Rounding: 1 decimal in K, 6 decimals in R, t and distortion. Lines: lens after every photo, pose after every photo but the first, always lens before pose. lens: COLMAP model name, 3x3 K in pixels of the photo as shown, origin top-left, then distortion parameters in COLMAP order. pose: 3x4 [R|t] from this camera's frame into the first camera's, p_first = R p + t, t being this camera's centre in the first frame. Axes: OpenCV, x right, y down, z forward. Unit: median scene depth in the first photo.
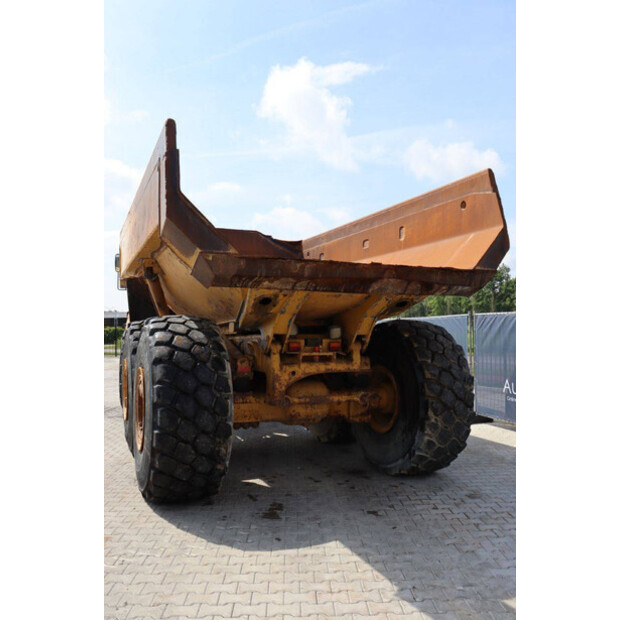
lens RADIAL K [[562.1, 0, 310.0], [0, 562.1, 310.0], [0, 0, 1]] dist [-0.120396, 0.003798]
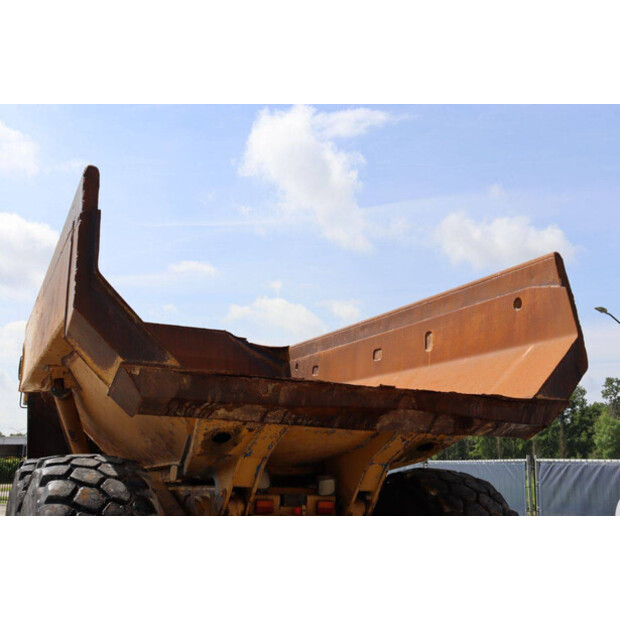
lens RADIAL K [[764.0, 0, 310.0], [0, 764.0, 310.0], [0, 0, 1]] dist [0.009853, 0.043154]
pose [[0.999490, 0.031932, -0.000517, 0.019319], [-0.031573, 0.985554, -0.166392, -0.015196], [-0.004804, 0.166324, 0.986059, 0.064904]]
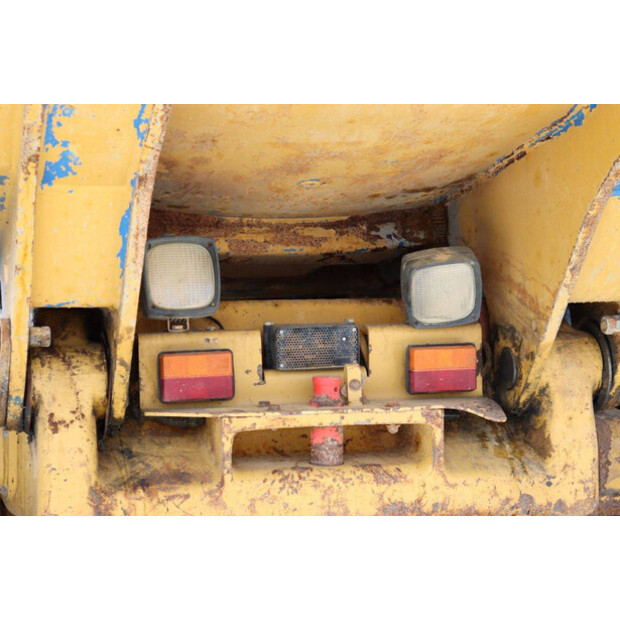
lens RADIAL K [[1476.3, 0, 310.0], [0, 1476.3, 310.0], [0, 0, 1]] dist [0.443503, 0.015199]
pose [[0.987963, -0.012272, -0.154202, 0.076495], [0.022321, 0.997725, 0.063607, 0.016706], [0.153070, -0.066284, 0.985990, 0.554914]]
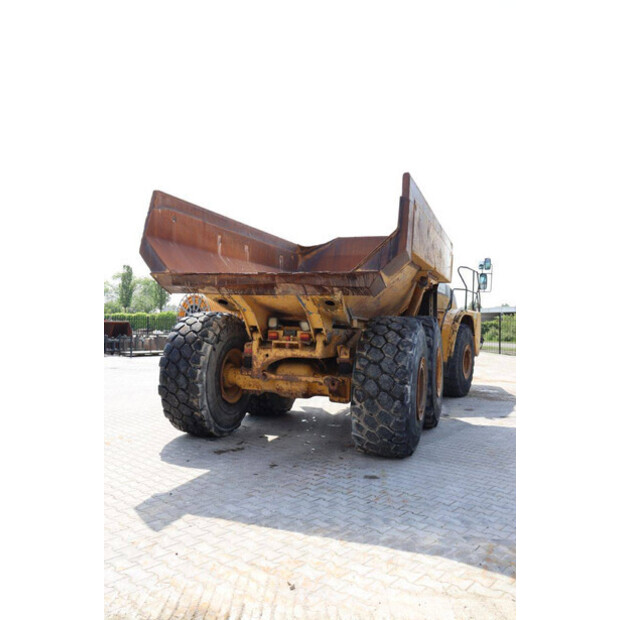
lens RADIAL K [[522.5, 0, 310.0], [0, 522.5, 310.0], [0, 0, 1]] dist [-0.100416, 0.003011]
pose [[0.739388, 0.005797, -0.673254, 0.851862], [0.007062, 0.999841, 0.016365, -0.014461], [0.673242, -0.016855, 0.739230, 0.153662]]
